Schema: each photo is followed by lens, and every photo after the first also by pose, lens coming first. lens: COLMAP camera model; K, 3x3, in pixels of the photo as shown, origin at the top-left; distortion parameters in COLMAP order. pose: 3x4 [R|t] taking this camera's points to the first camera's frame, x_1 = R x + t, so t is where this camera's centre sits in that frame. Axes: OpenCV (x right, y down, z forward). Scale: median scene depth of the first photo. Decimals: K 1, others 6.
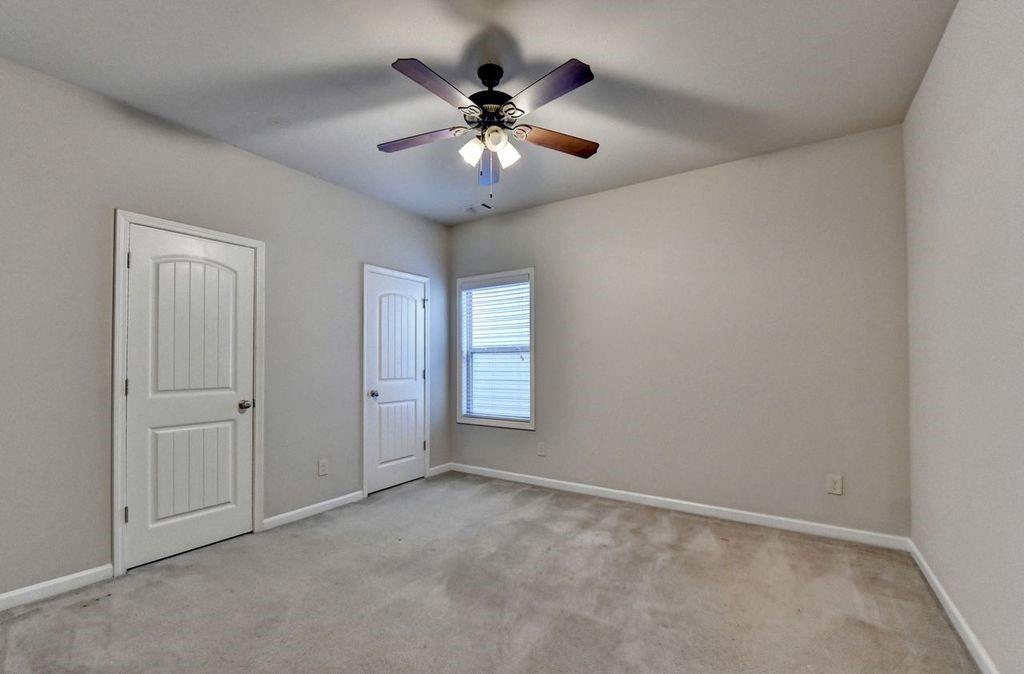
lens RADIAL K [[436.6, 0, 514.6], [0, 436.6, 366.6], [0, 0, 1]] dist [0.000964, -0.000074]
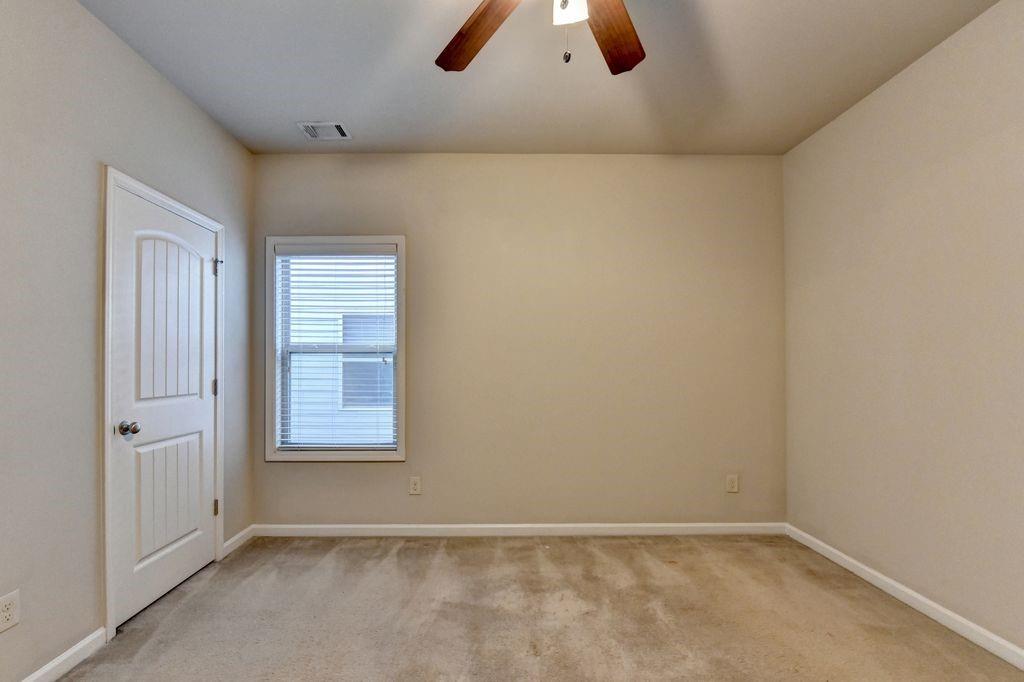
lens RADIAL K [[428.1, 0, 506.1], [0, 428.1, 369.2], [0, 0, 1]] dist [-0.018818, -0.000328]
pose [[0.827811, 0.000502, 0.561006, -0.208261], [0.001274, 0.999995, -0.002775, -0.004006], [-0.561005, 0.003012, 0.827807, 0.312922]]
